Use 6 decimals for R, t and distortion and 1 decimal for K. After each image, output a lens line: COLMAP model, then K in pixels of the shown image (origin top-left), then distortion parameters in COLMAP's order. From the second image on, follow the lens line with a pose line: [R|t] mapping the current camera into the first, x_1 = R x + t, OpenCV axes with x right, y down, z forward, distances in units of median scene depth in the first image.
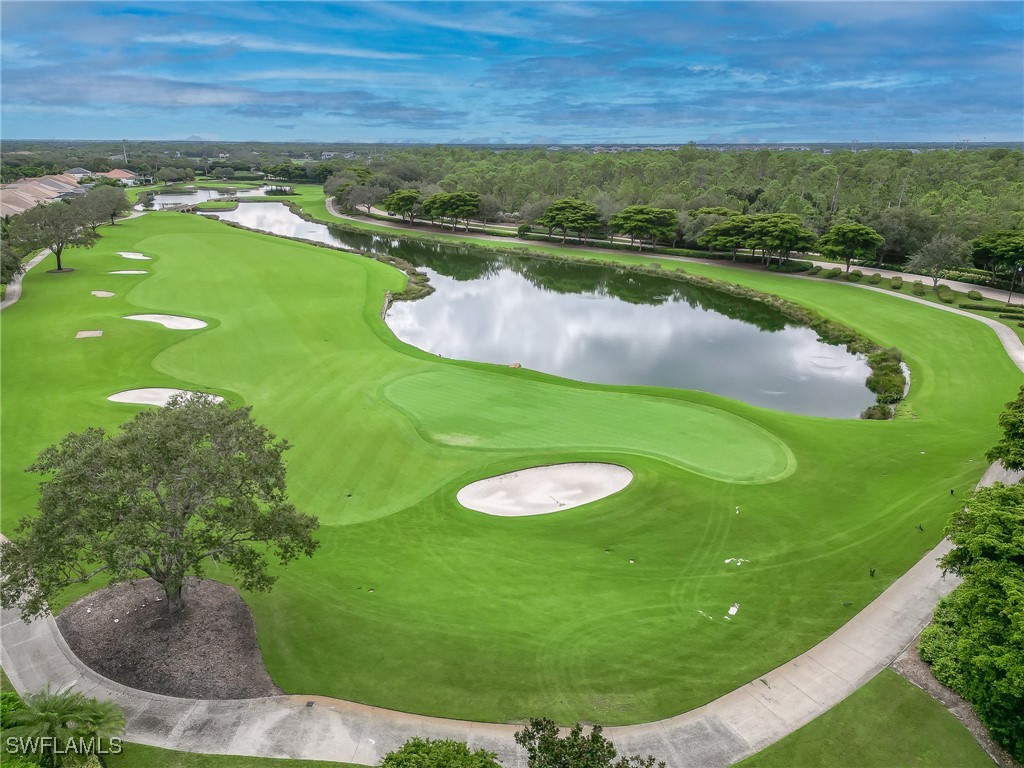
lens RADIAL K [[711.6, 0, 507.0], [0, 711.6, 387.2], [0, 0, 1]] dist [0.091277, -0.098060]
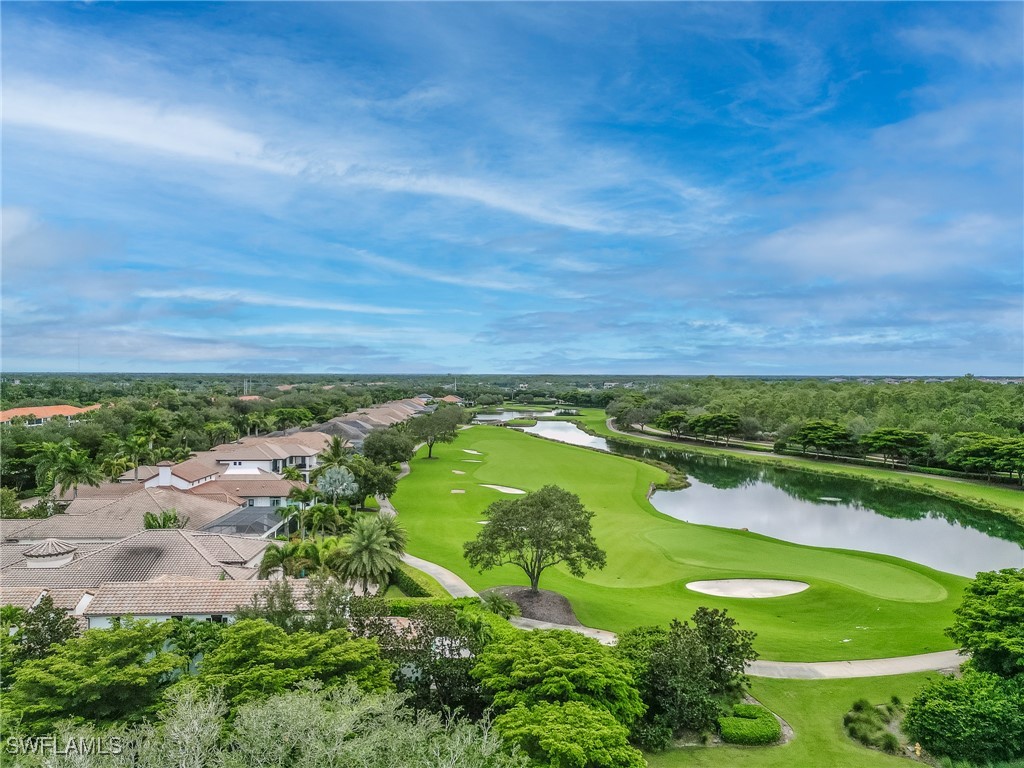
lens RADIAL K [[711.6, 0, 507.0], [0, 711.6, 387.2], [0, 0, 1]] dist [0.091277, -0.098060]
pose [[0.931066, 0.008265, -0.364757, 0.038836], [-0.118988, 0.951961, -0.282155, 0.065390], [0.344902, 0.306107, 0.887322, -0.191783]]
